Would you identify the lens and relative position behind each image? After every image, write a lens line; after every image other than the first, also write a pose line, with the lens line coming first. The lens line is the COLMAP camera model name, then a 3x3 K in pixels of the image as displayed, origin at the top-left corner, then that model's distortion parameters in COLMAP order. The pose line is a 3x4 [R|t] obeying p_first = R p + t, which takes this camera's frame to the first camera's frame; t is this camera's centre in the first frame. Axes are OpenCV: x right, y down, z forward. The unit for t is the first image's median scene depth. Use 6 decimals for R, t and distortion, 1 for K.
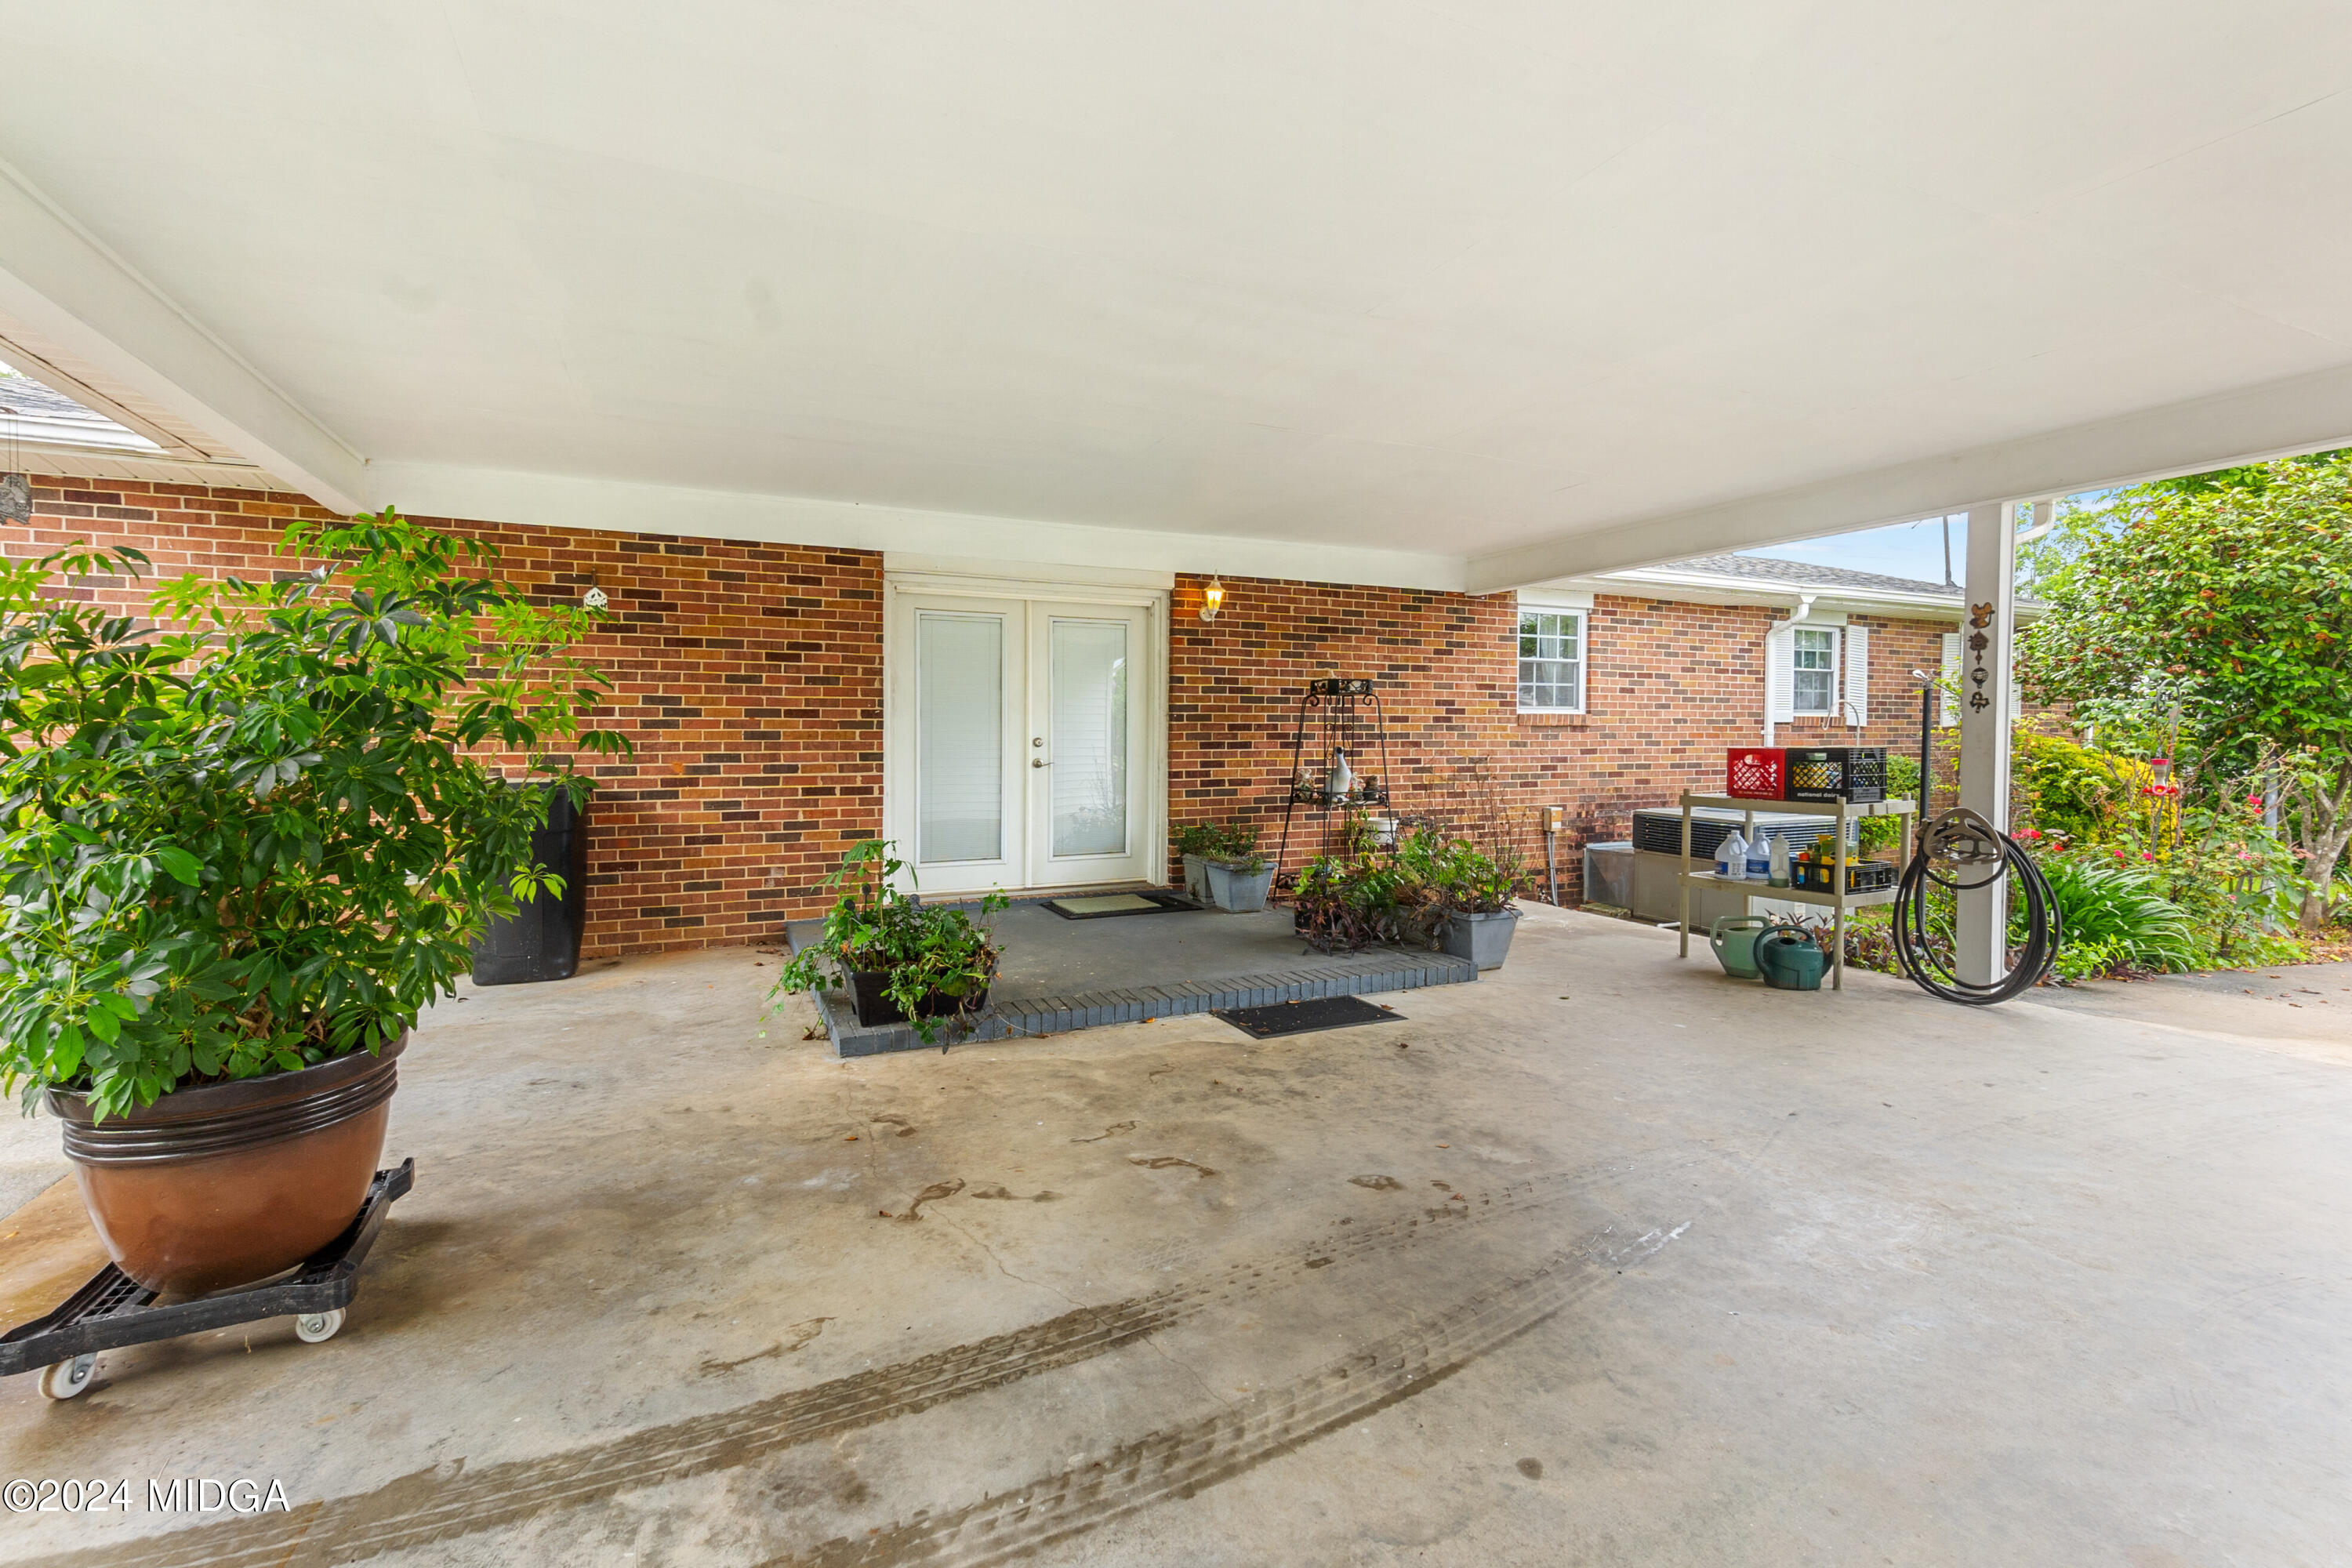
lens RADIAL K [[1015.5, 0, 1175.3], [0, 1015.5, 785.5], [0, 0, 1]] dist [0.002074, -0.000019]
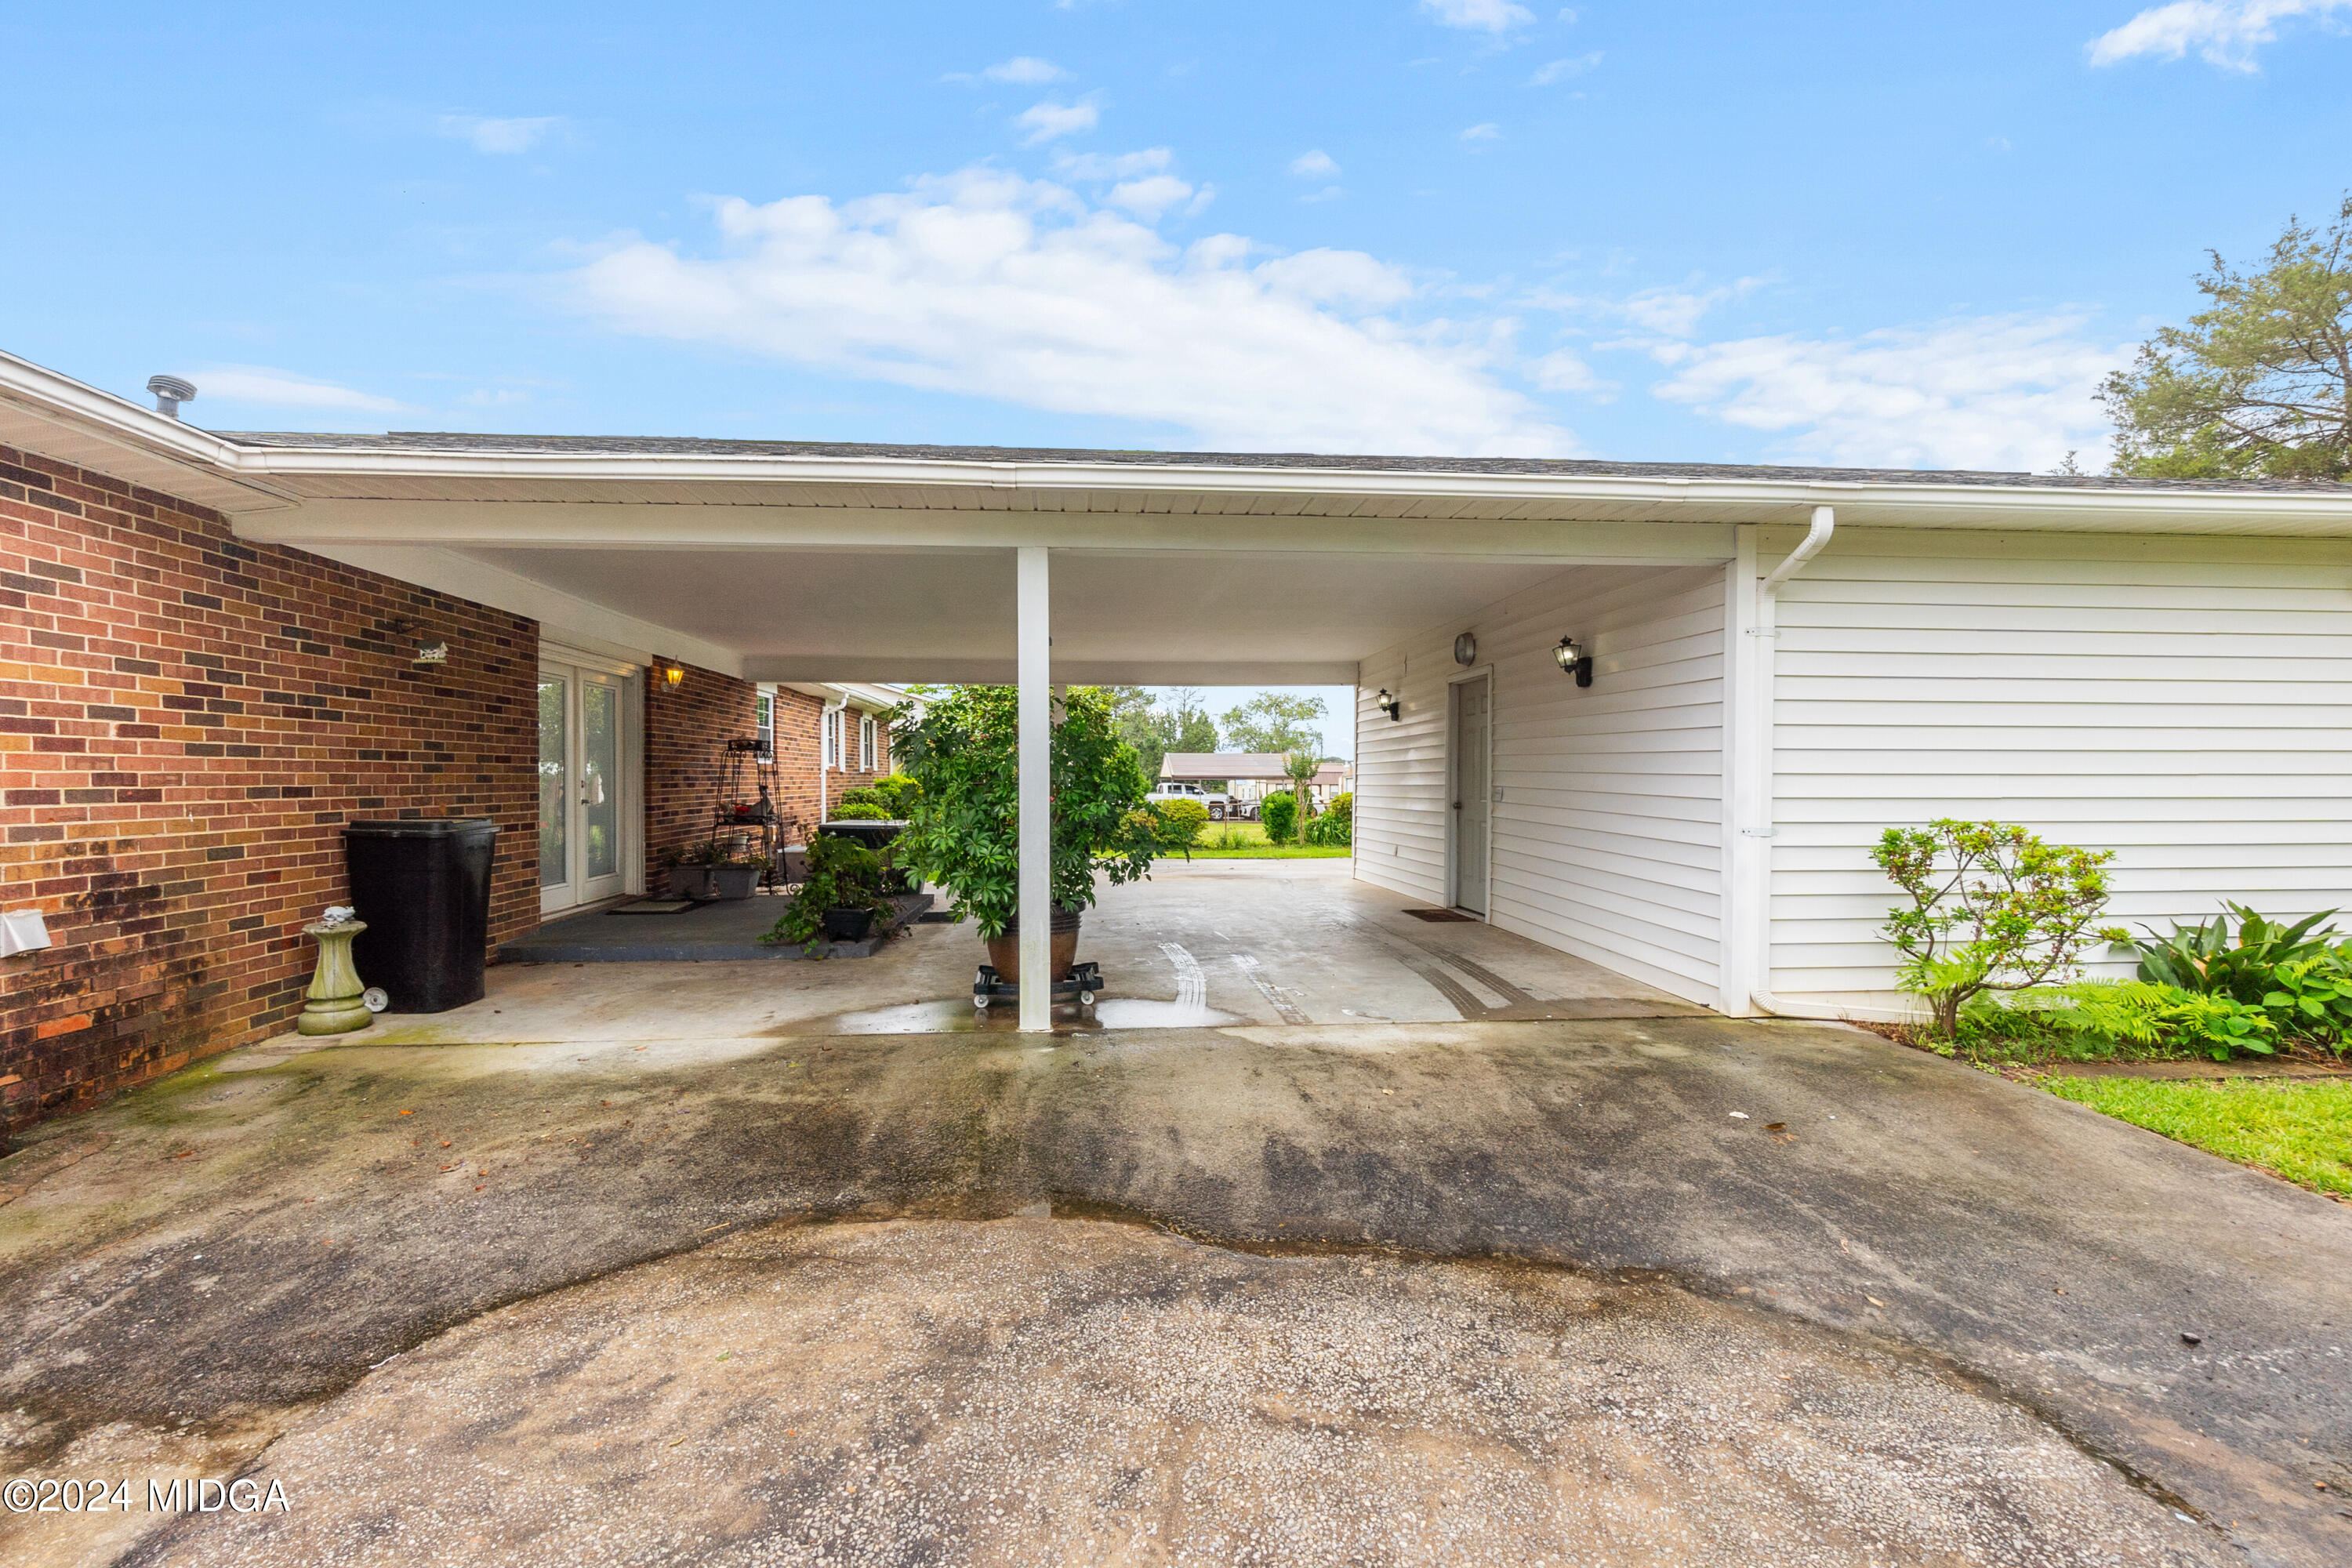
lens RADIAL K [[1015.5, 0, 1172.6], [0, 1015.5, 790.0], [0, 0, 1]] dist [0.002074, -0.000019]
pose [[0.323256, 0.004980, 0.946298, -1.228125], [0.006725, 0.999949, -0.007559, -0.023904], [-0.946288, 0.008807, 0.323206, -0.071602]]
